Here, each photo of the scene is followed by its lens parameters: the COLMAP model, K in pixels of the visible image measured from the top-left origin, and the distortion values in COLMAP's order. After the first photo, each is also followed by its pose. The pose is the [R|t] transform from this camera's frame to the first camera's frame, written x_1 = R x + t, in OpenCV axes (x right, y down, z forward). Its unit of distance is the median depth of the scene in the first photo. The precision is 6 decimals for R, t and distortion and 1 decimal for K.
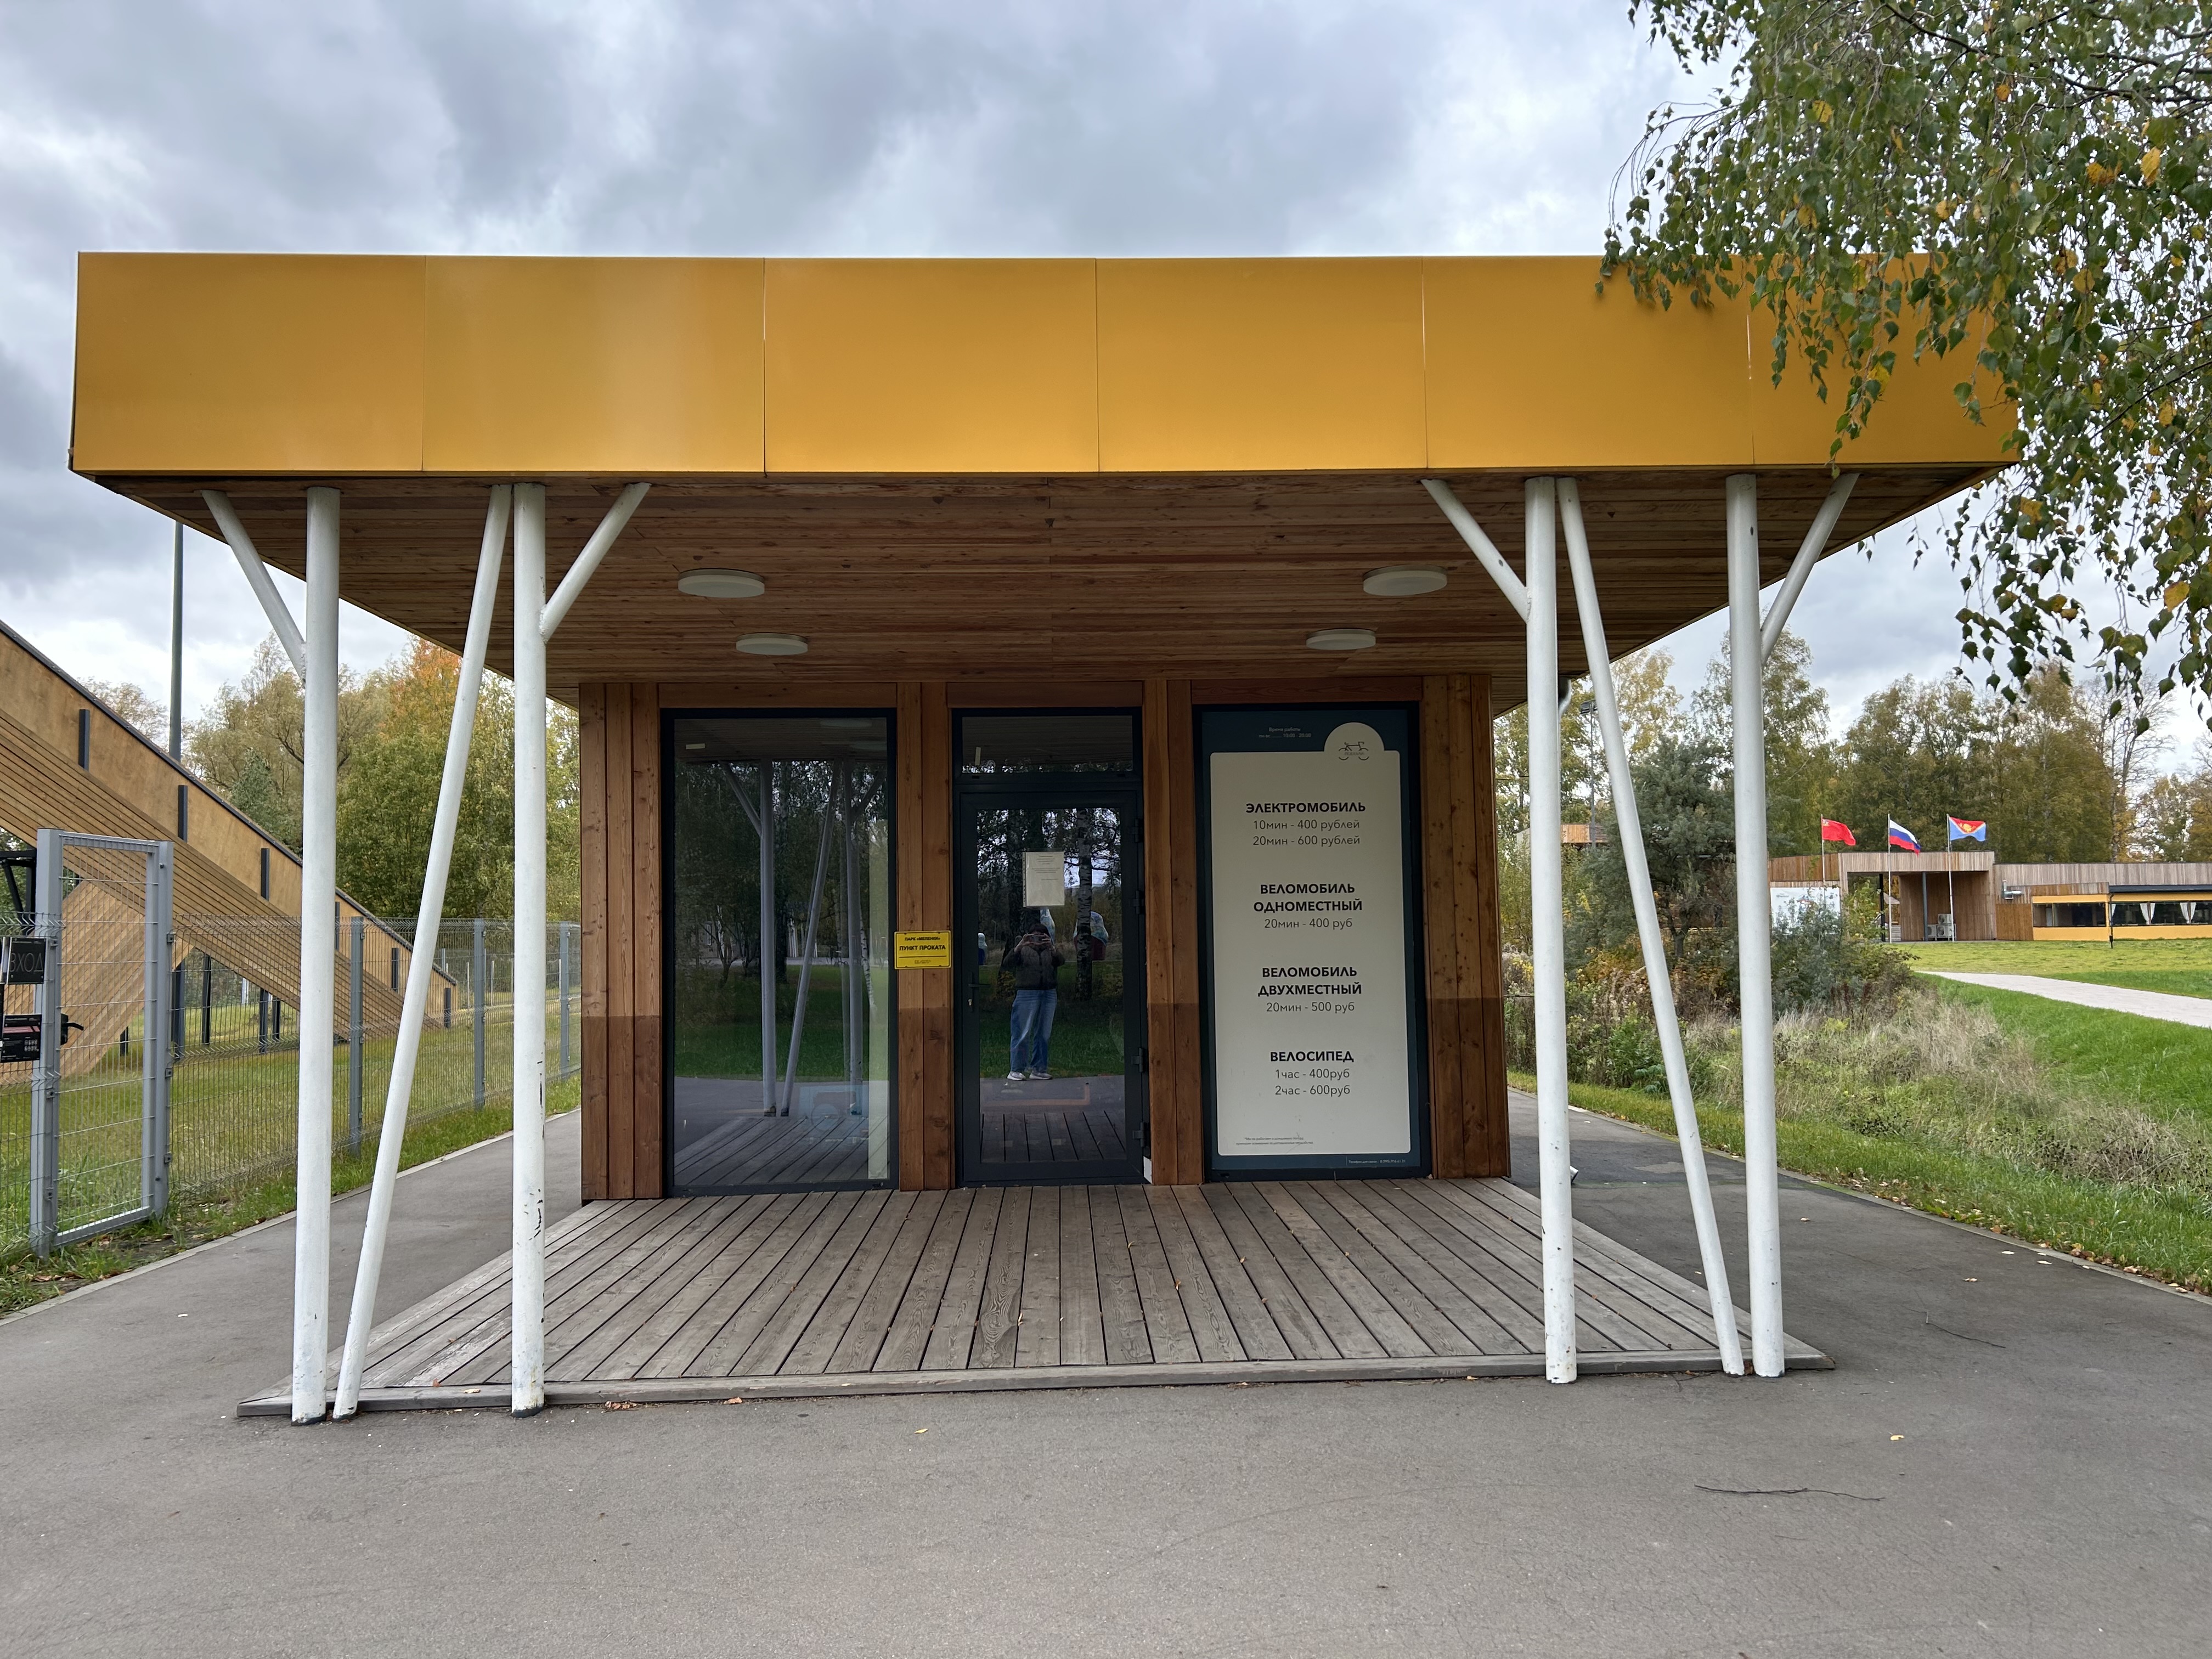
lens RADIAL K [[1691.5, 0, 1107.8], [0, 1691.5, 772.1], [0, 0, 1]] dist [0.052011, -0.056478]
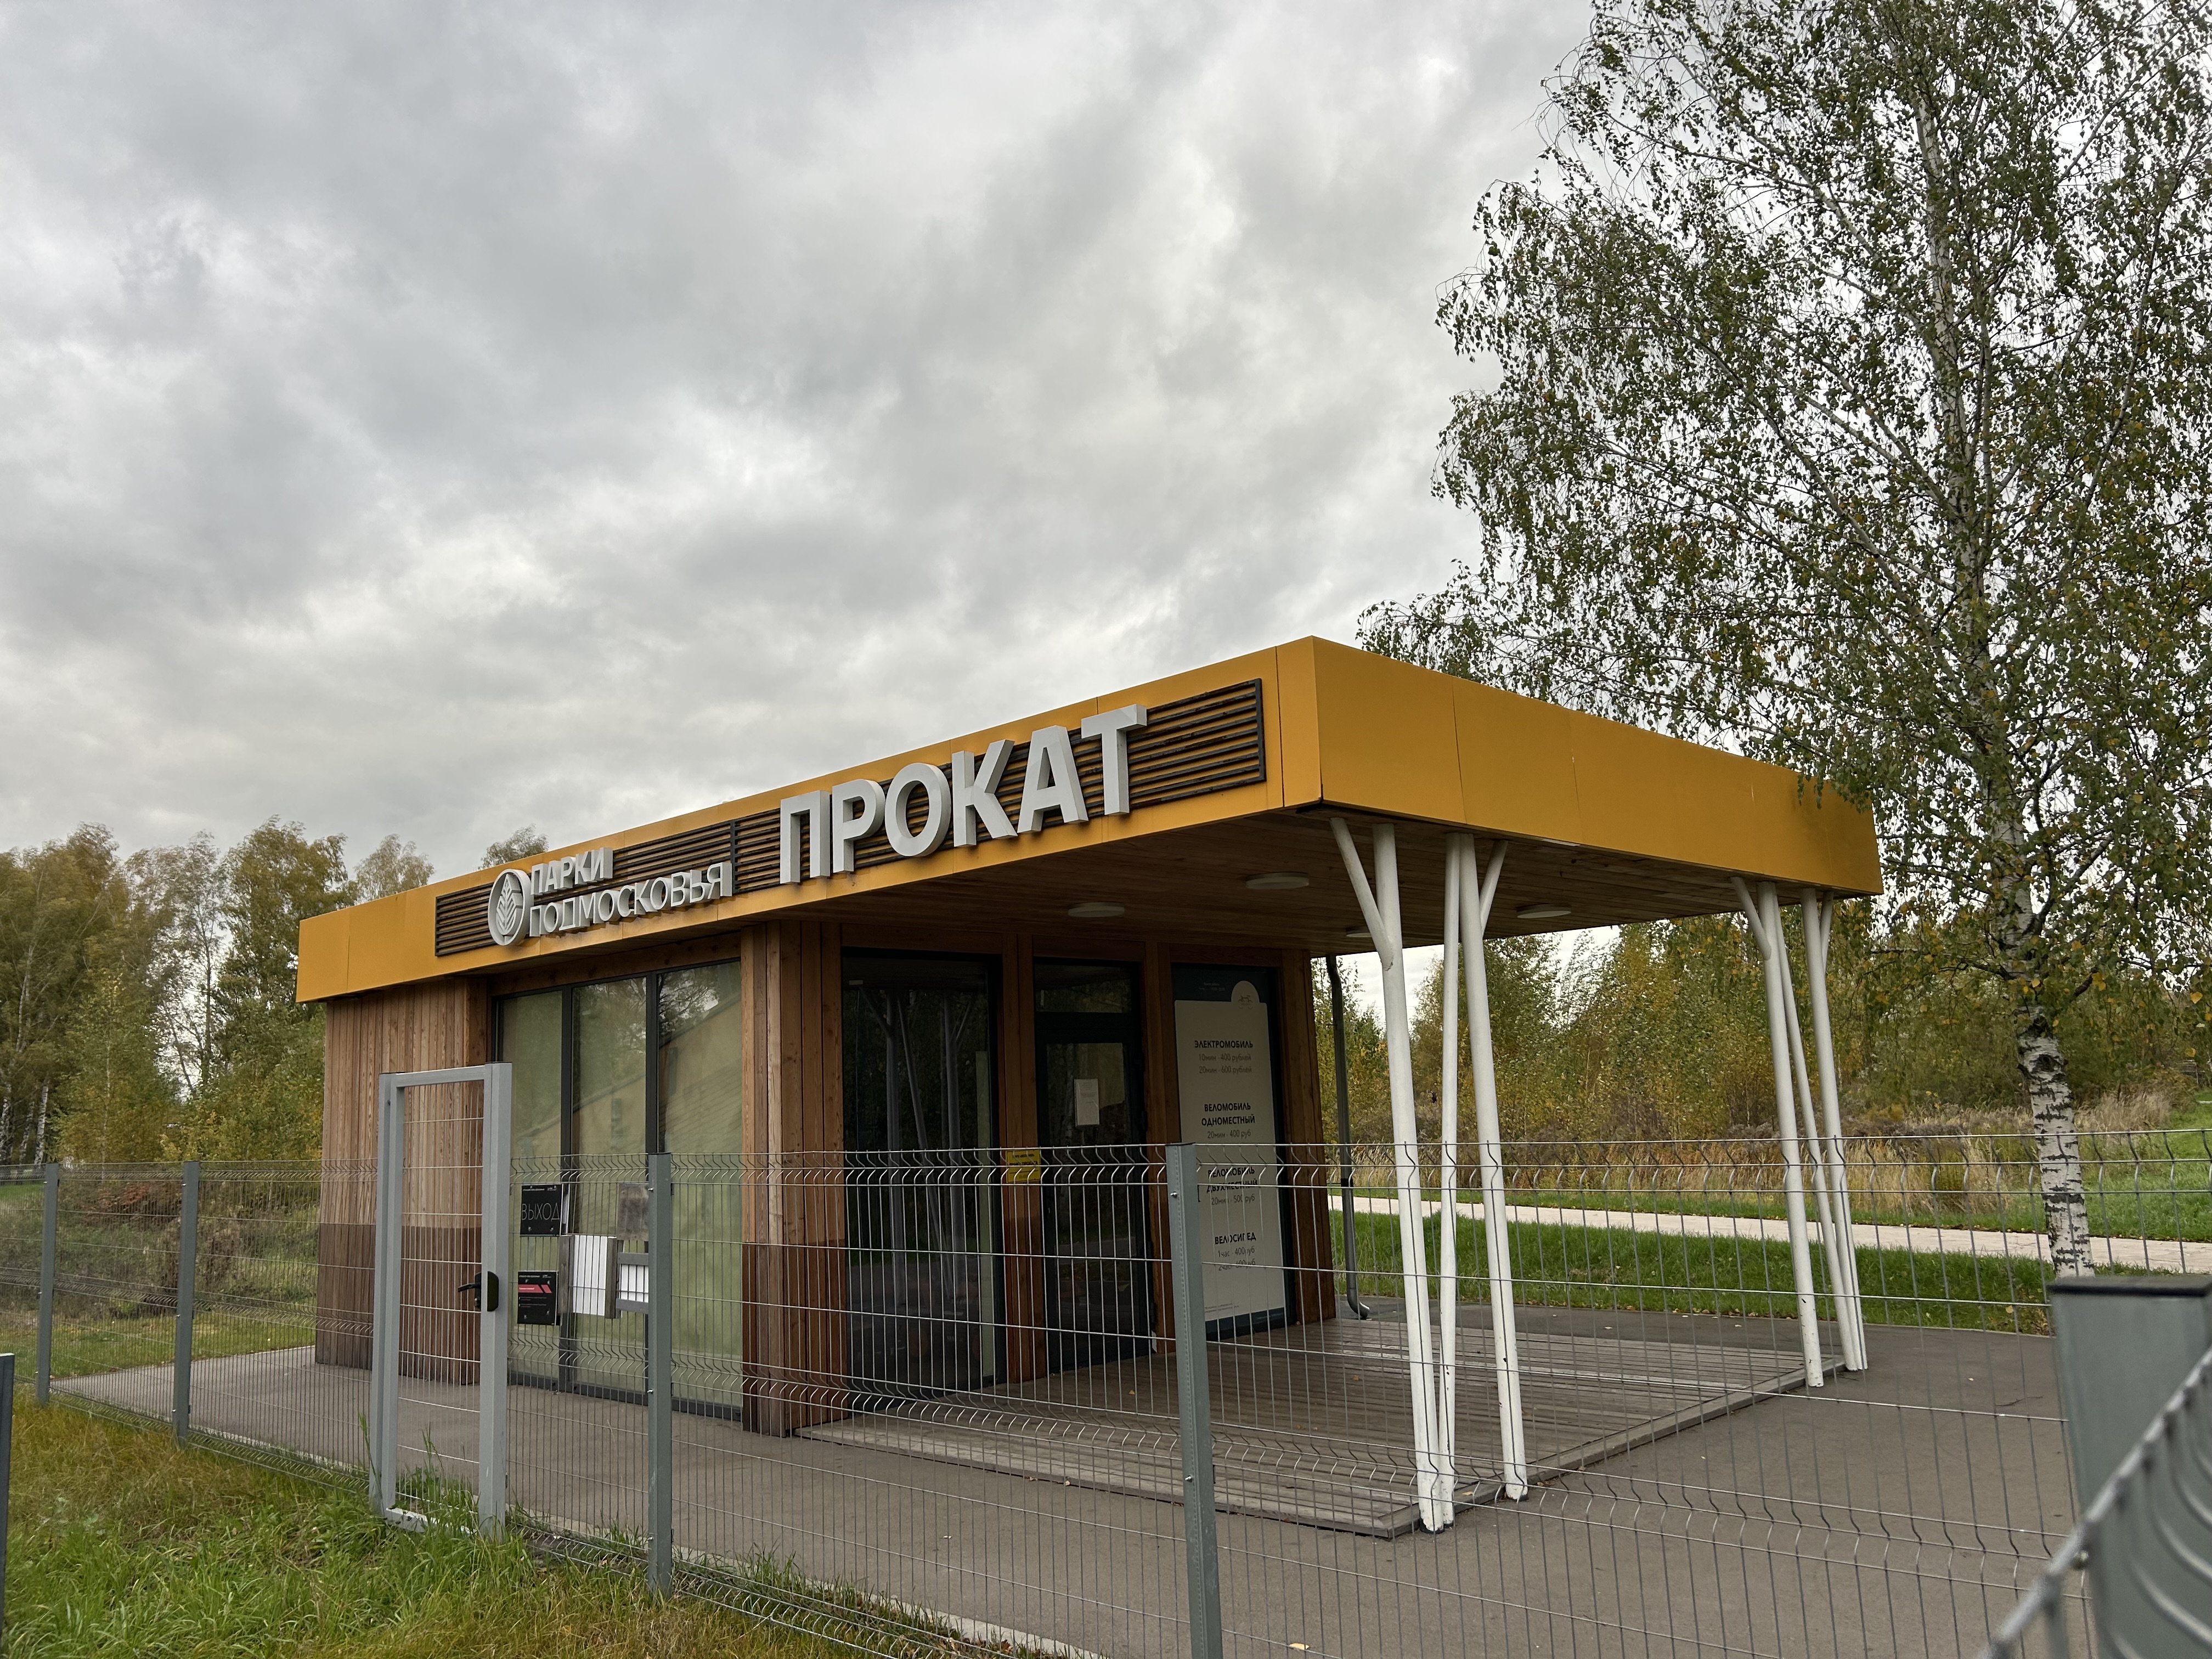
lens RADIAL K [[1805.4, 0, 1106.0], [0, 1805.4, 829.5], [0, 0, 1]] dist [0.125232, 0.002093]
pose [[0.747094, 0.092786, 0.658211, -0.913865], [-0.032503, 0.994125, -0.103246, 0.003212], [-0.663924, 0.055741, 0.745720, 0.004012]]
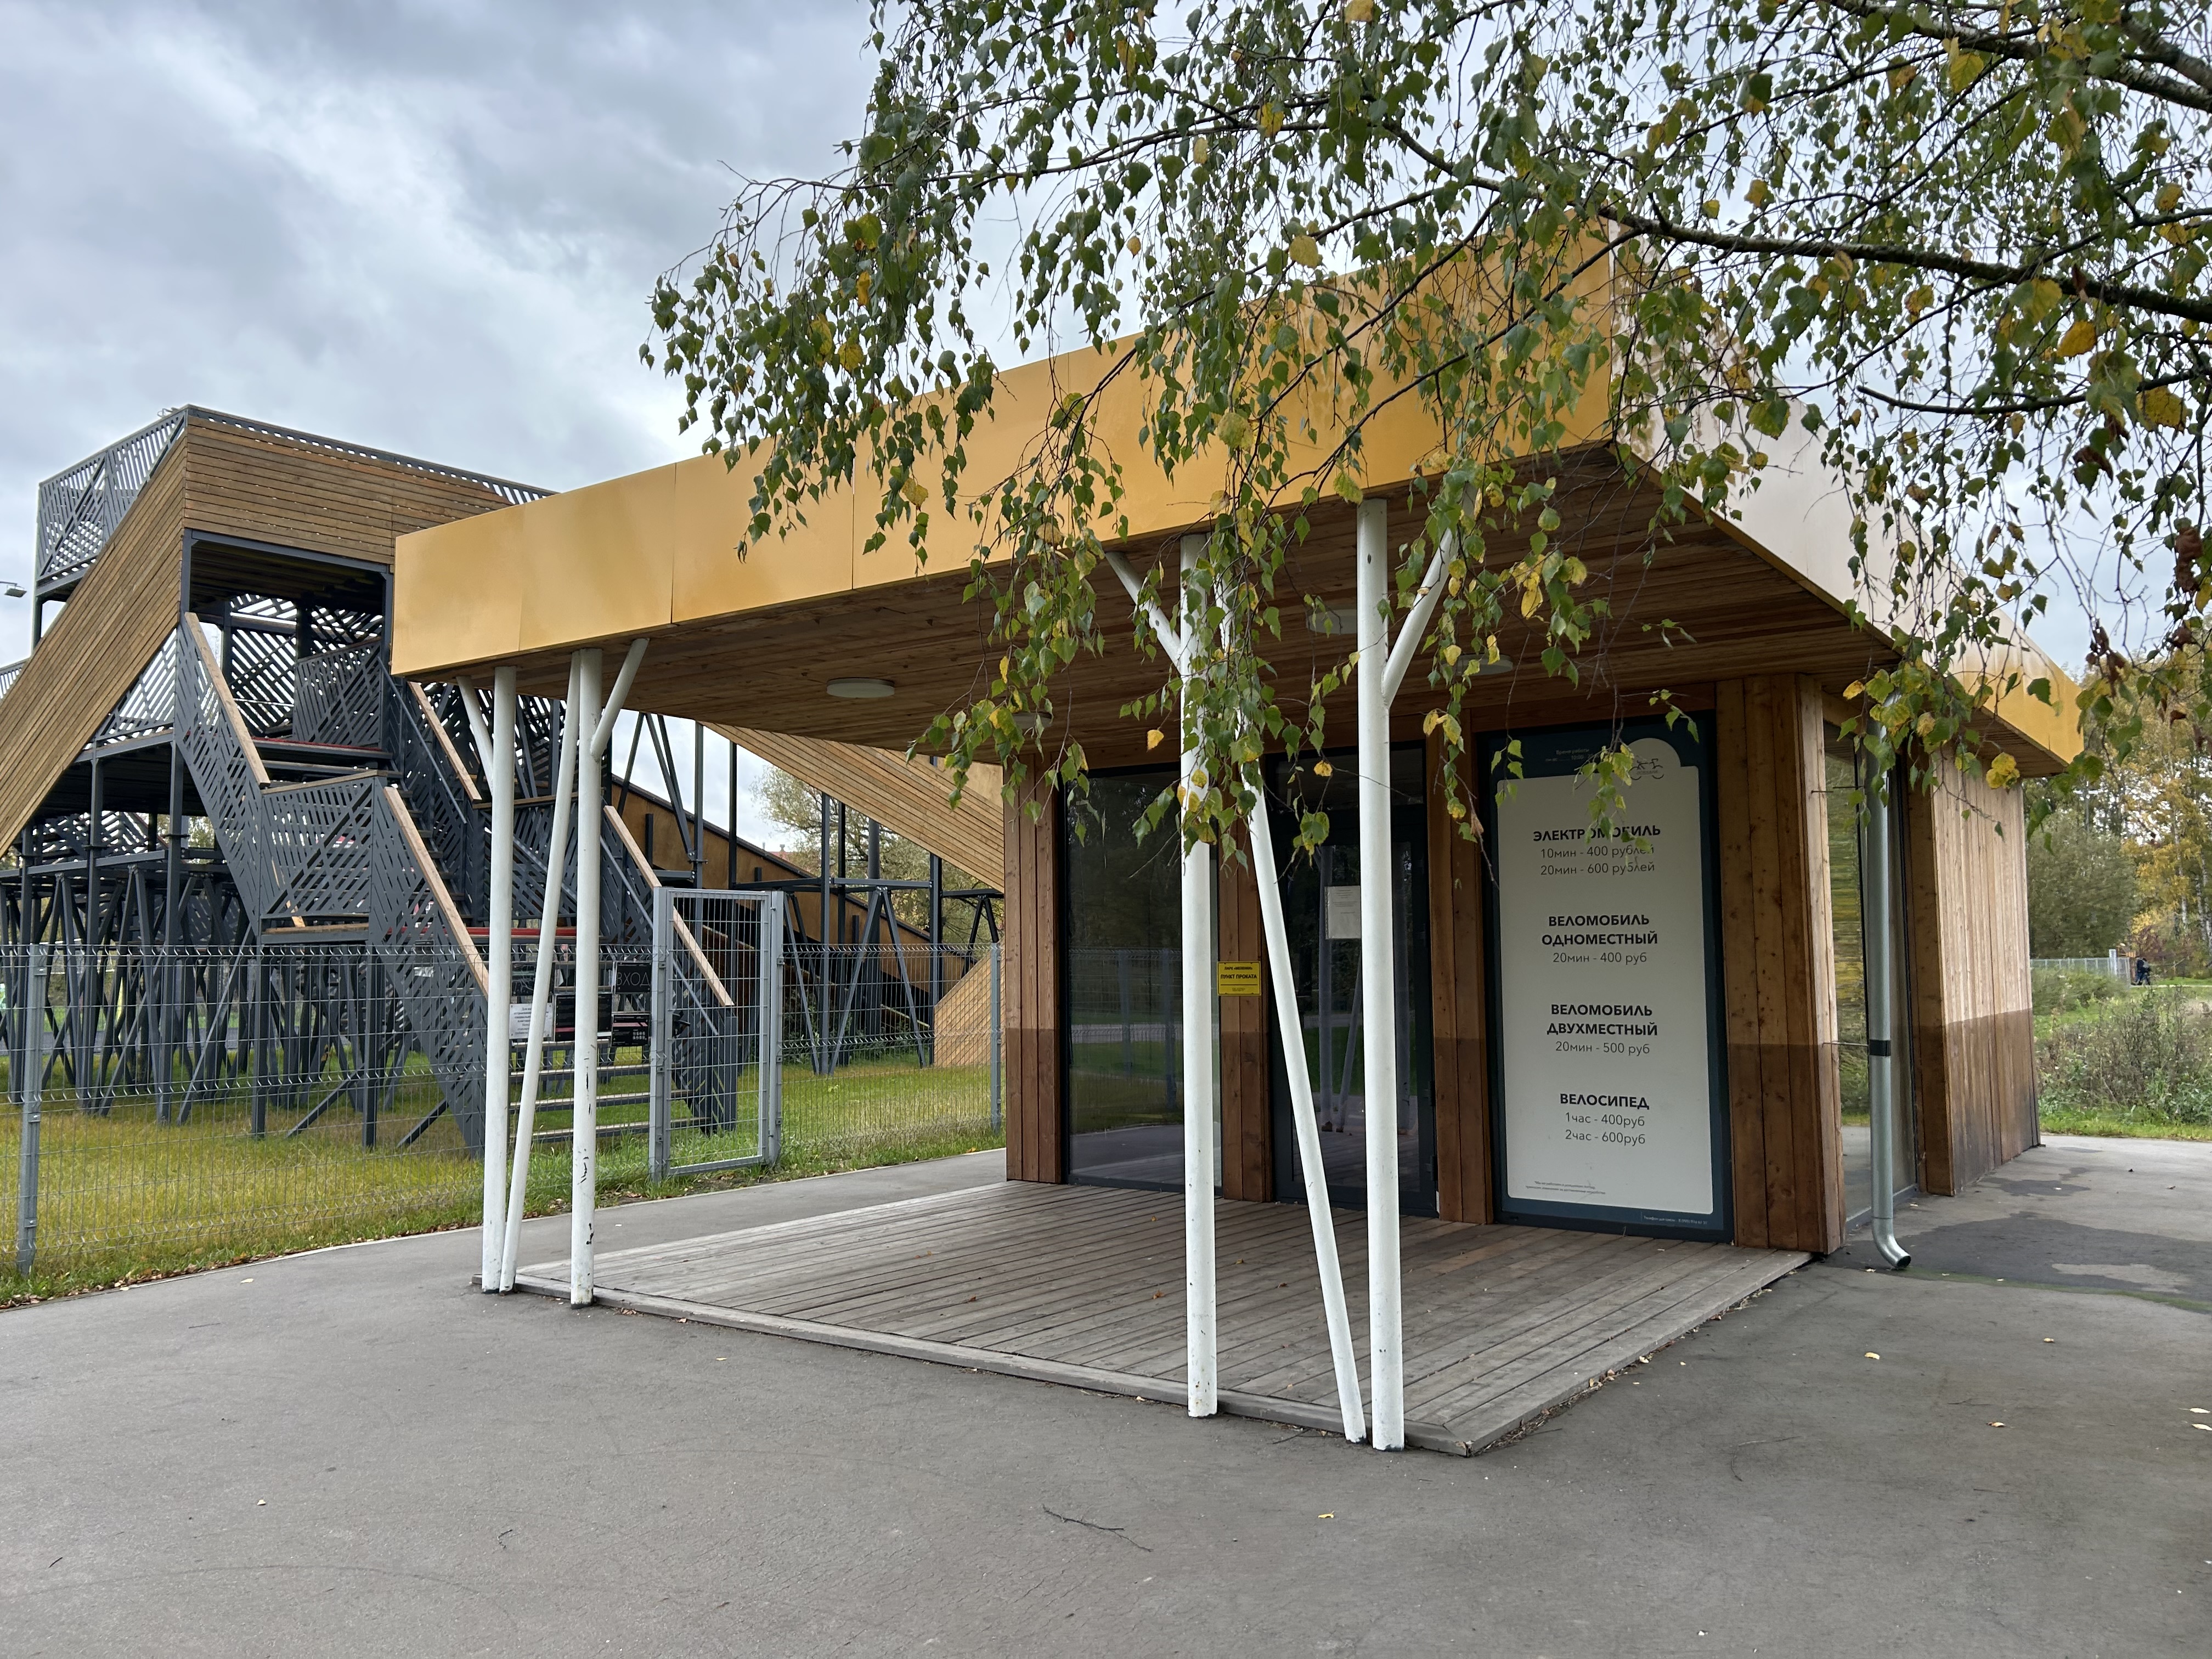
lens RADIAL K [[1719.2, 0, 1106.0], [0, 1719.2, 829.5], [0, 0, 1]] dist [0.014688, 0.002447]
pose [[0.785812, -0.034451, -0.617505, 0.501652], [0.050684, 0.998676, 0.008781, -0.002763], [0.616385, -0.038198, 0.786518, 0.097686]]
